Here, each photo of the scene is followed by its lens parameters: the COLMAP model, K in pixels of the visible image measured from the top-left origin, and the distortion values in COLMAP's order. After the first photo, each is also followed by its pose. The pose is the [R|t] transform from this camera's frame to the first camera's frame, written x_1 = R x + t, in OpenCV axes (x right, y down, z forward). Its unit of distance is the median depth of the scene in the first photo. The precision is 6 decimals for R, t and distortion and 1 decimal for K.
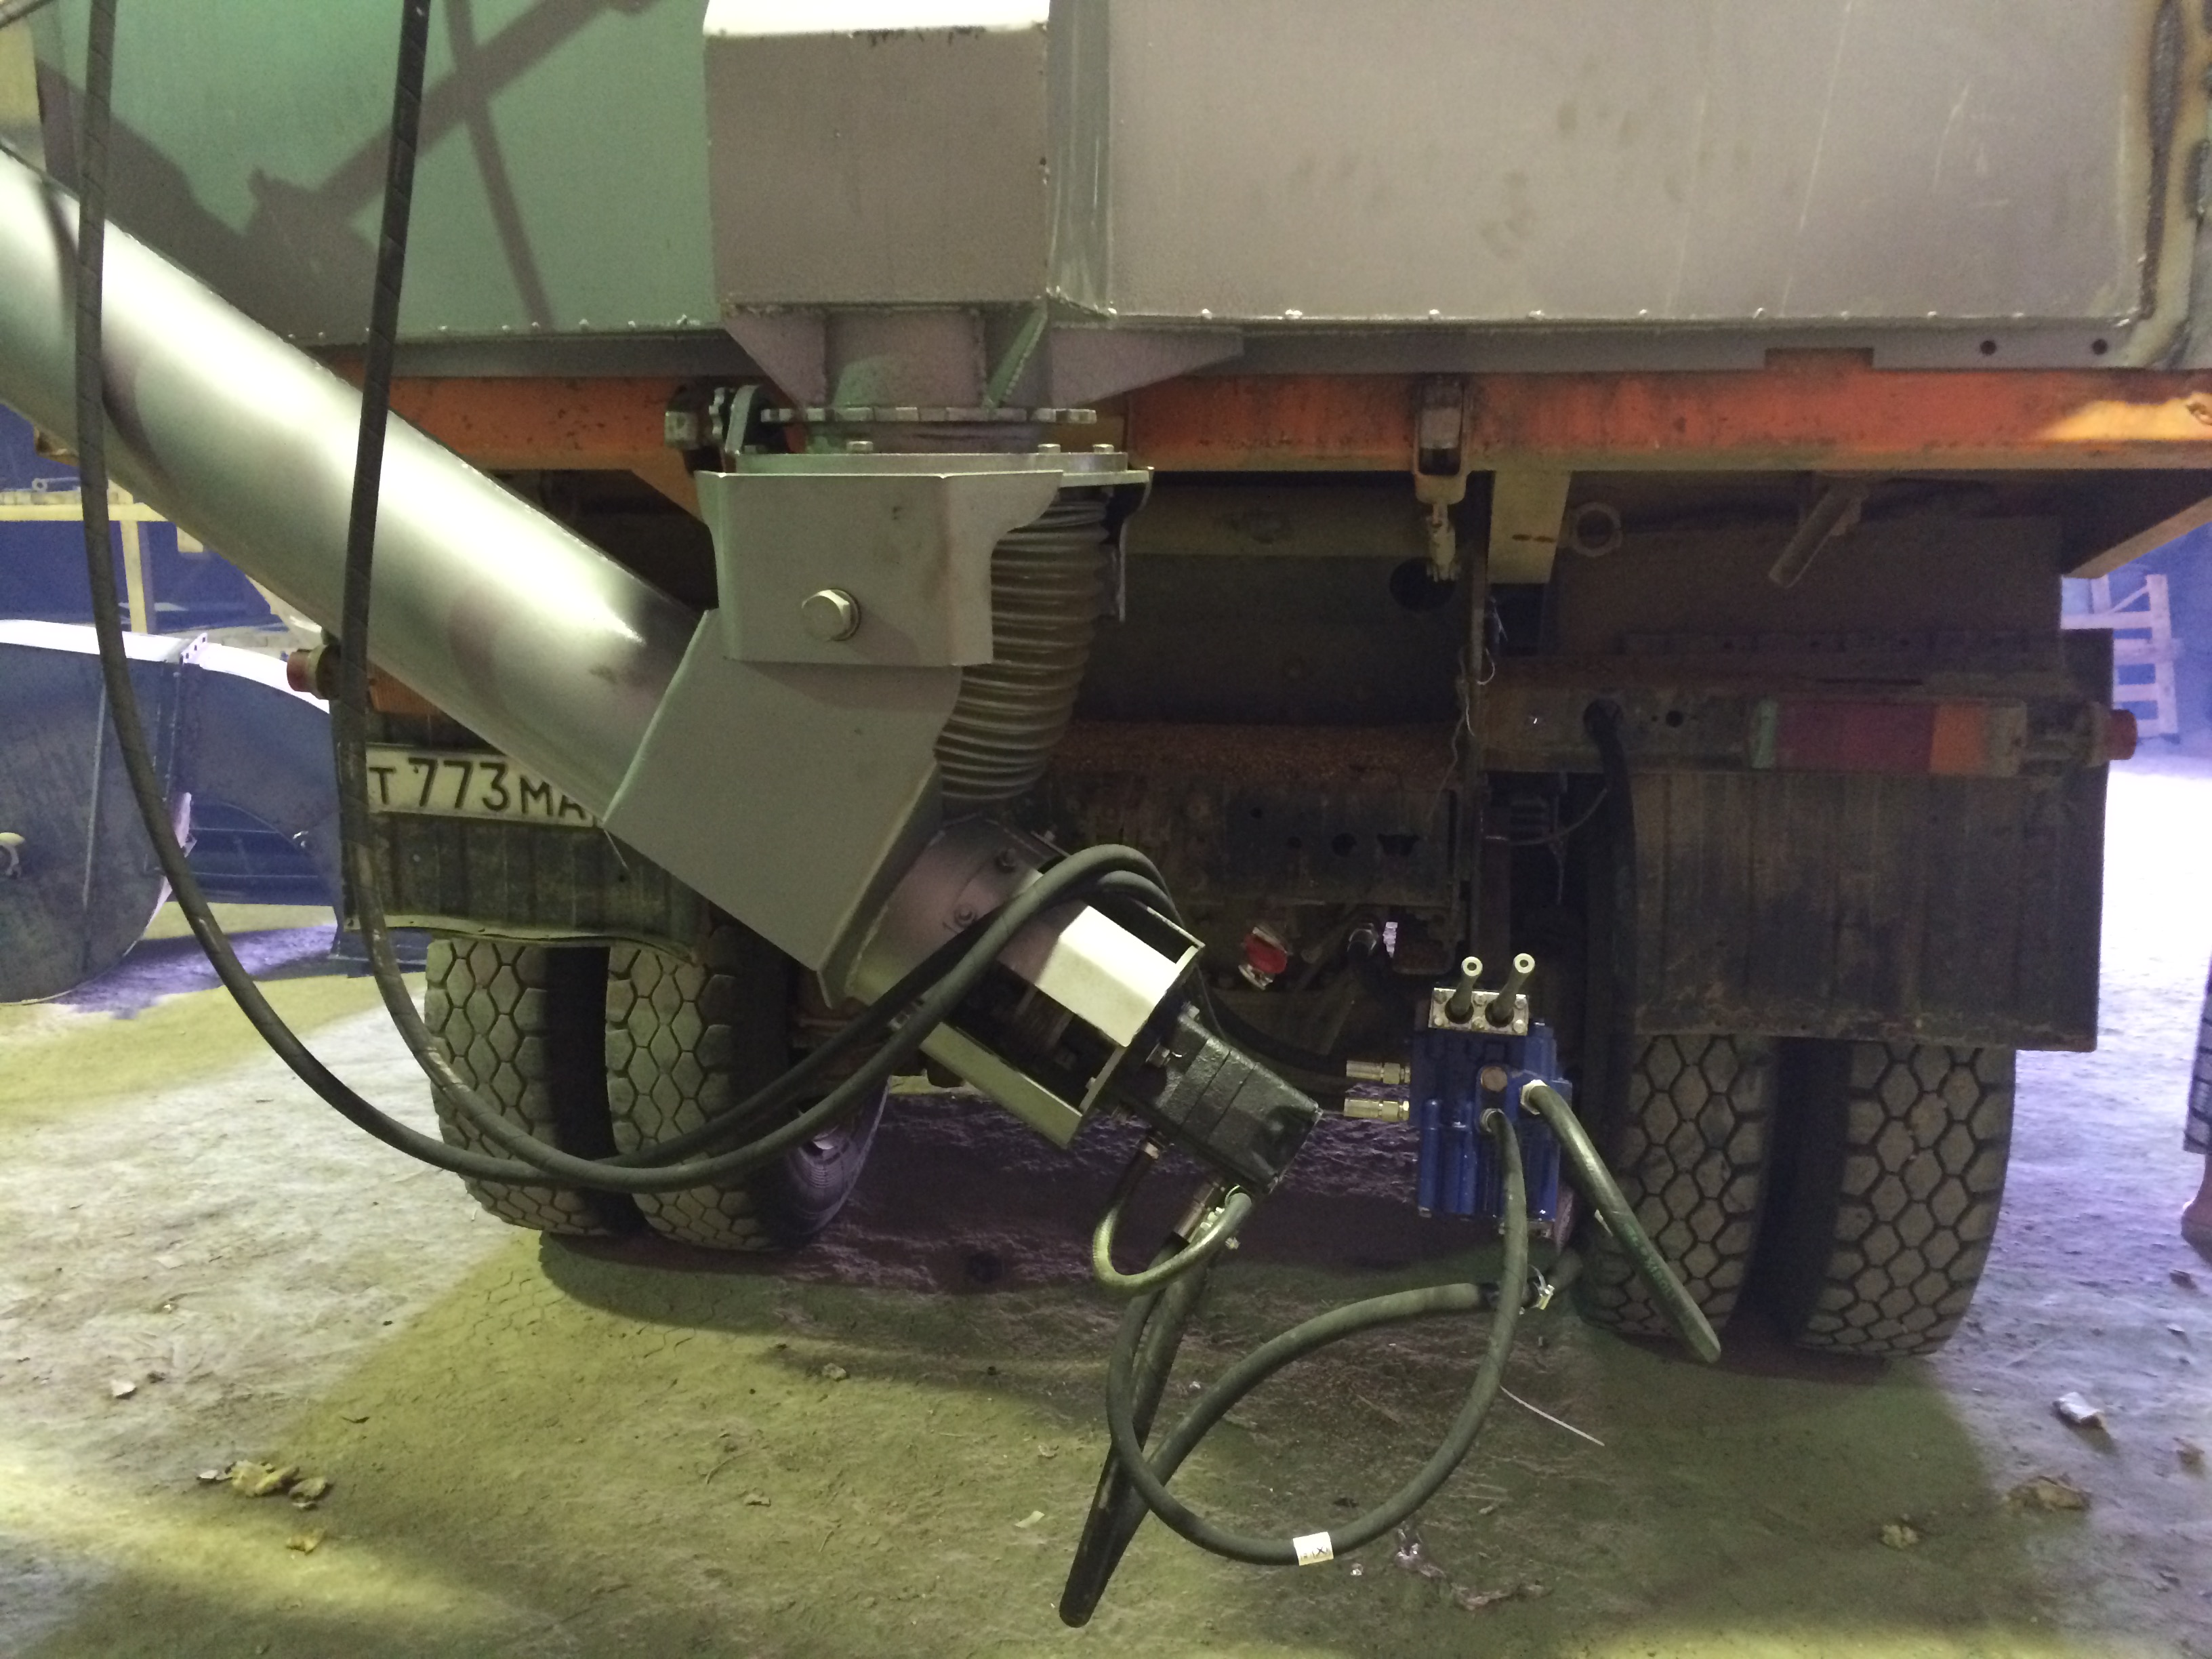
lens RADIAL K [[1884.4, 0, 1112.1], [0, 1884.4, 824.3], [0, 0, 1]] dist [0.061934, -0.082731]
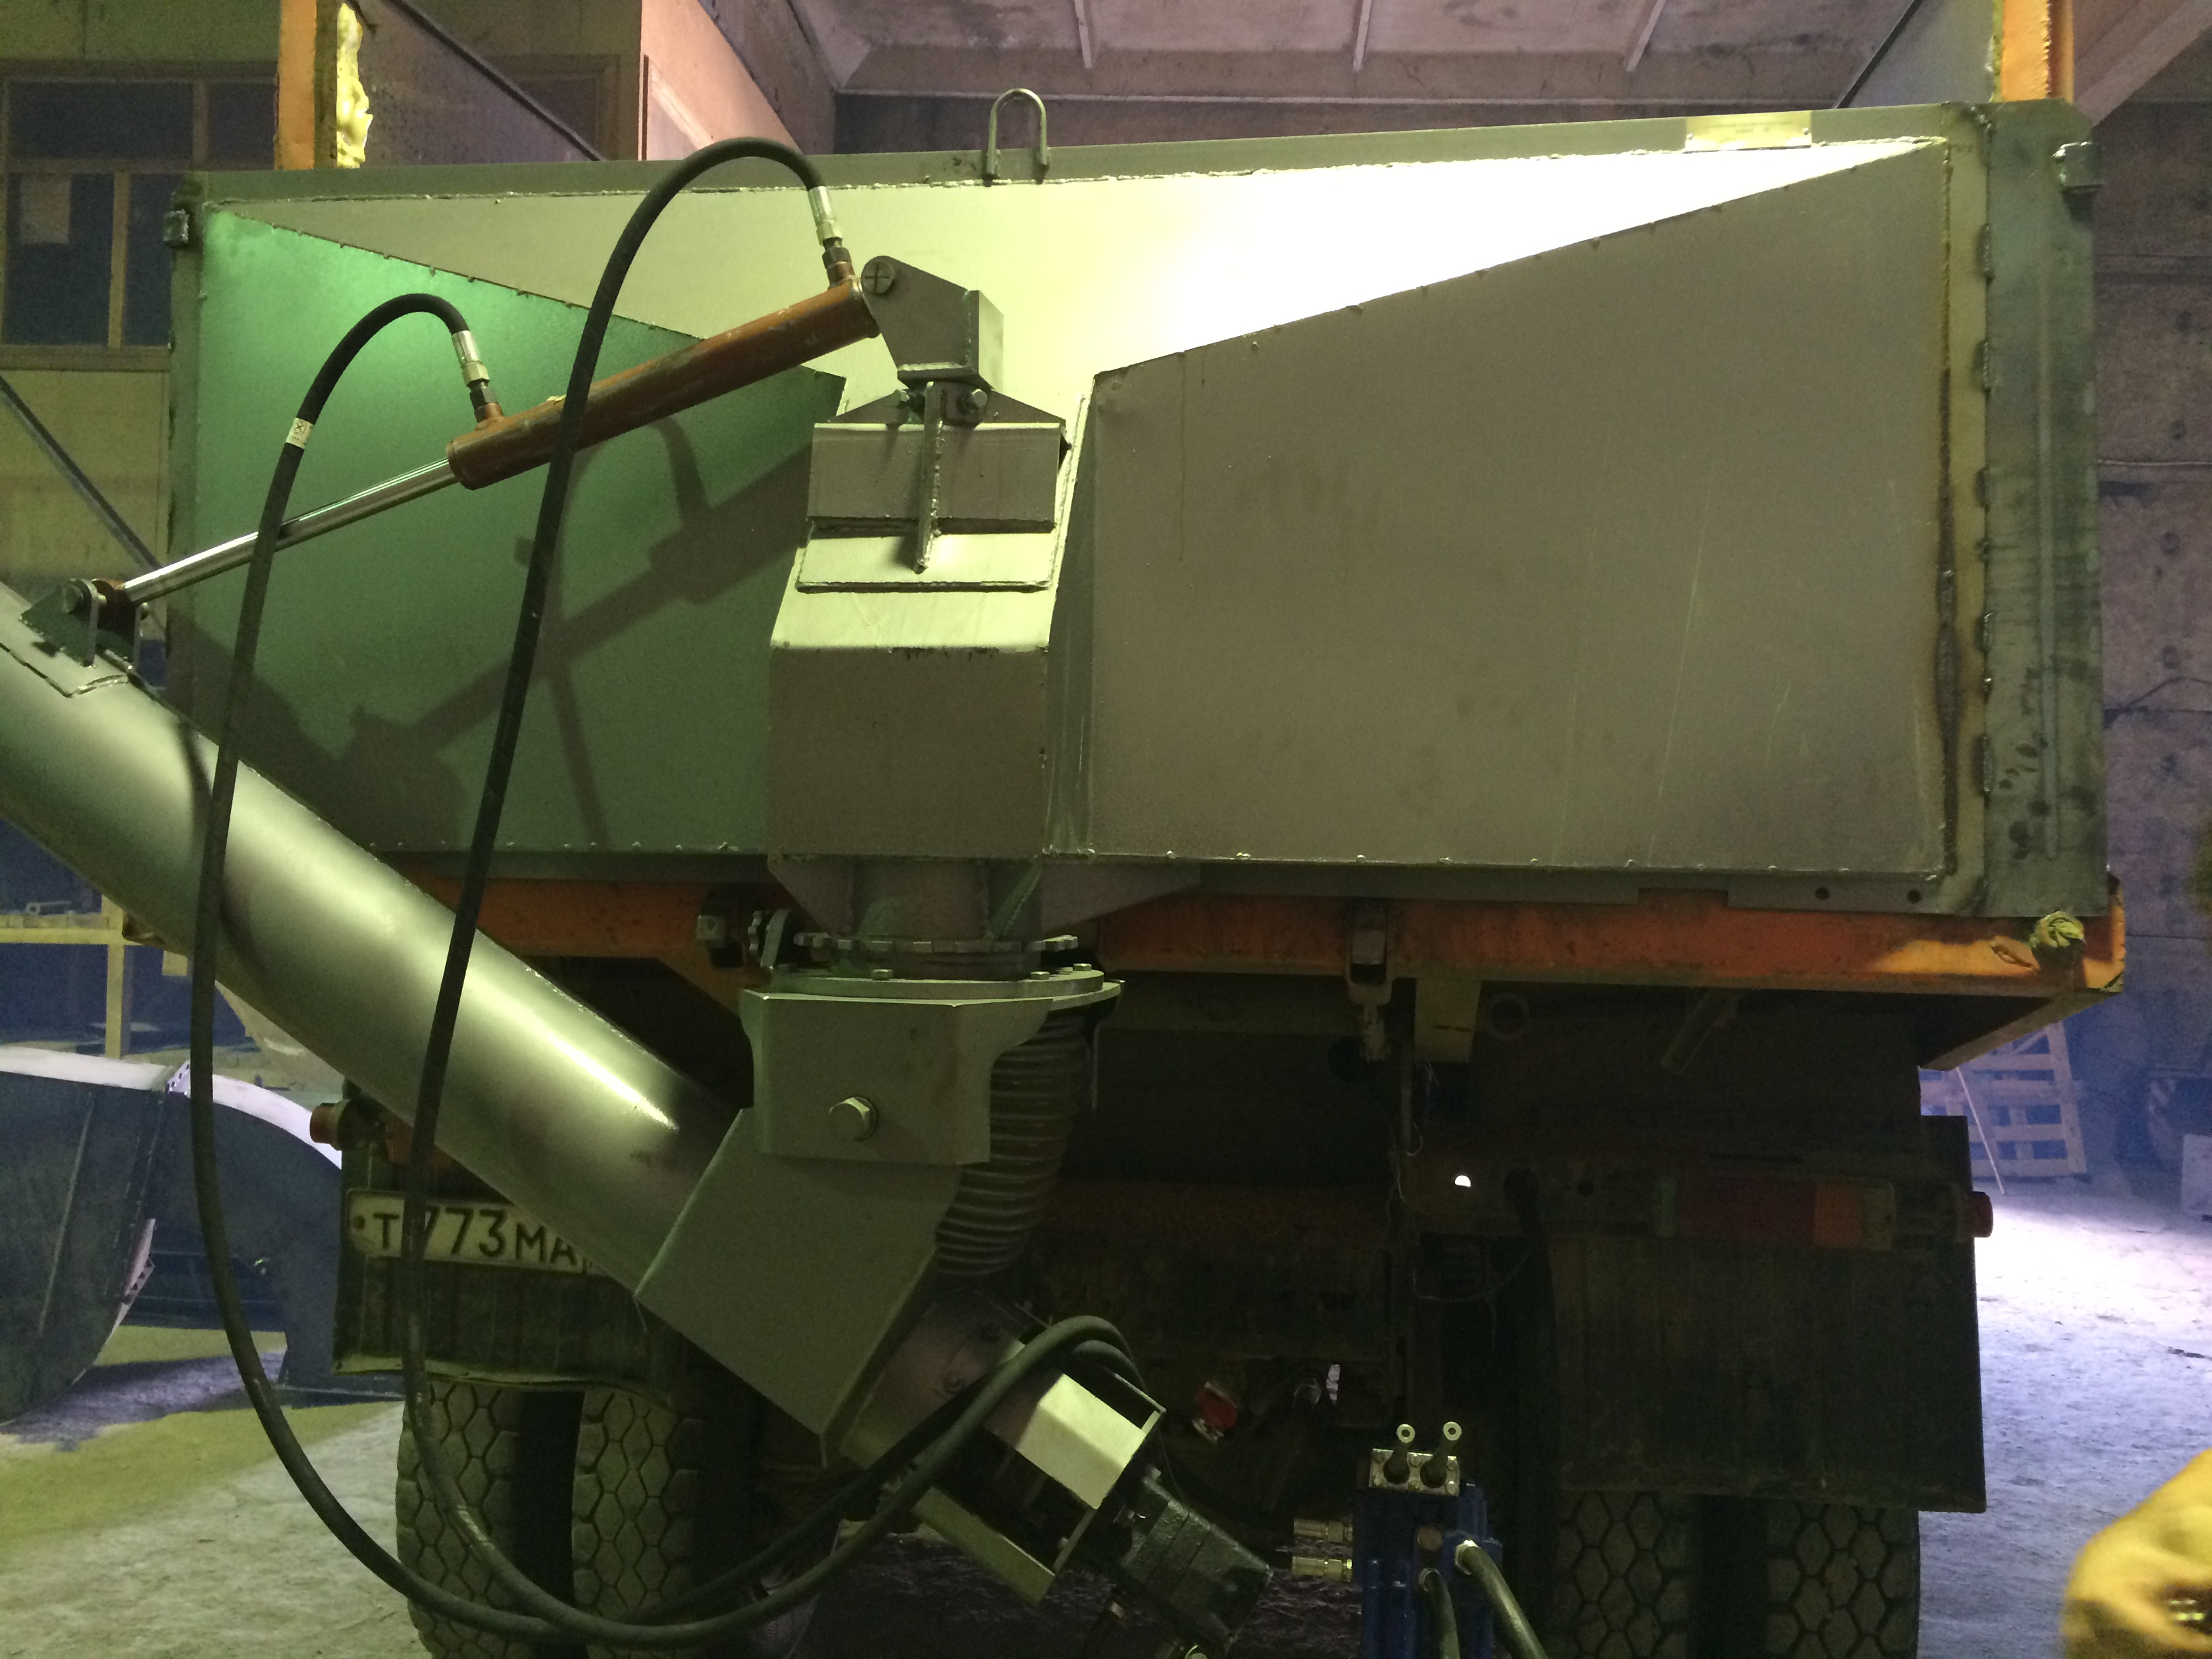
lens RADIAL K [[1884.4, 0, 1109.7], [0, 1884.4, 818.1], [0, 0, 1]] dist [0.061934, -0.082731]
pose [[0.999402, 0.018837, 0.028997, -0.019150], [-0.012185, 0.976649, -0.214494, -0.030628], [-0.032360, 0.214012, 0.976295, -0.135005]]
